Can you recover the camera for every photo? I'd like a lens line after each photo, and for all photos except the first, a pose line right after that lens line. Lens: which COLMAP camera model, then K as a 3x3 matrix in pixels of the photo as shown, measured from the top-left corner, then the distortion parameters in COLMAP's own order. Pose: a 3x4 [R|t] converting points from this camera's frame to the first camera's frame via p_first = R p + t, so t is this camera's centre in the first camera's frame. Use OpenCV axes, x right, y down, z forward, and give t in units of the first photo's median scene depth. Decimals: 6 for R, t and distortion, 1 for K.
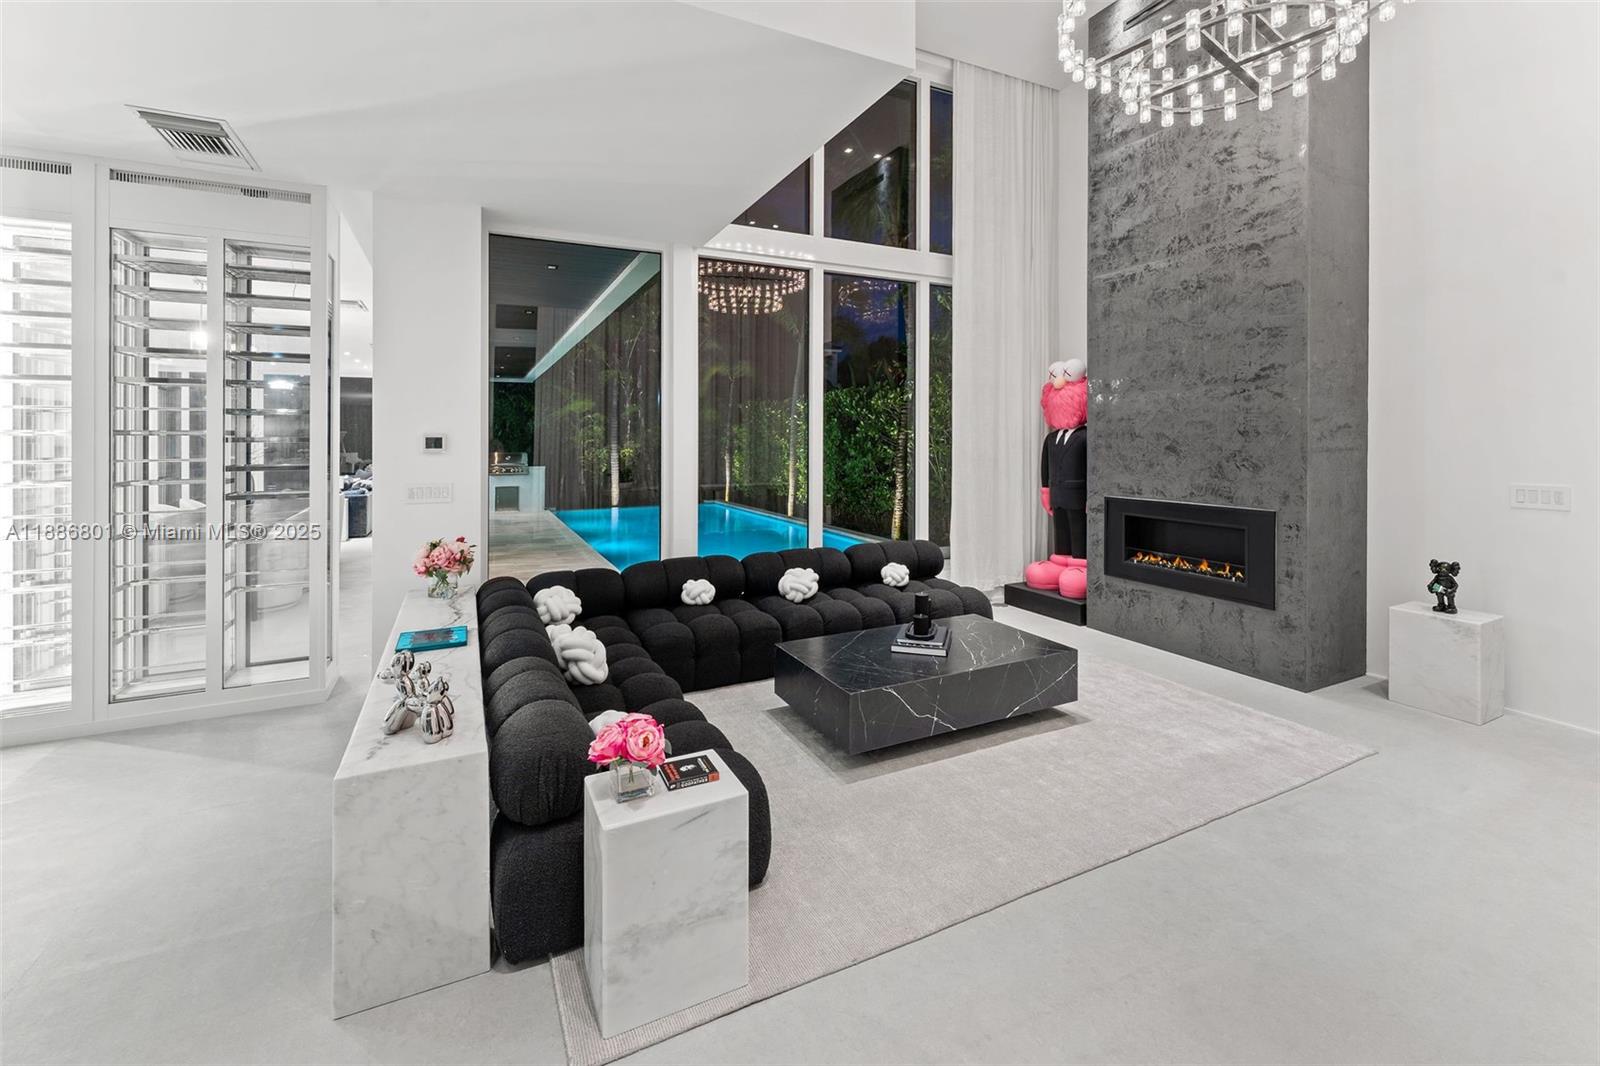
lens RADIAL K [[674.8, 0, 823.8], [0, 674.8, 440.7], [0, 0, 1]] dist [-0.000604, 0.000019]
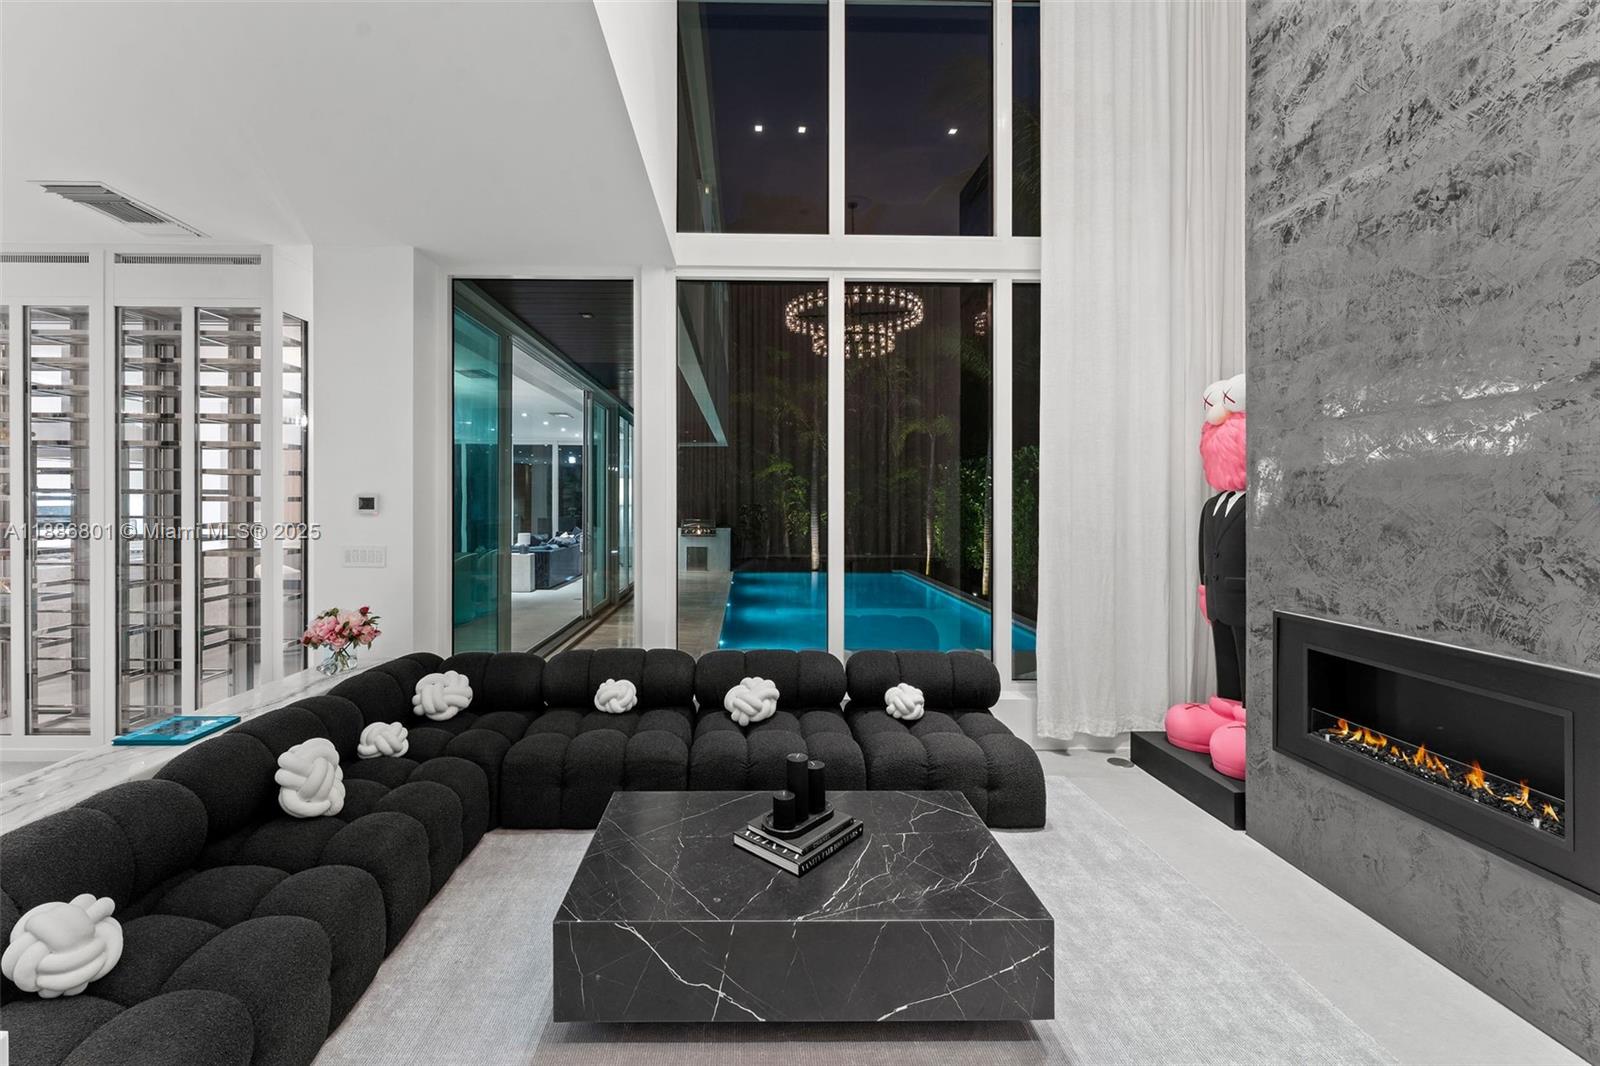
lens RADIAL K [[675.9, 0, 804.2], [0, 675.9, 498.2], [0, 0, 1]] dist [-0.001516, -0.000423]
pose [[0.906300, 0.006377, -0.422587, 0.308081], [-0.010344, 0.999921, -0.007093, -0.003195], [0.422509, 0.010799, 0.906294, 0.333672]]
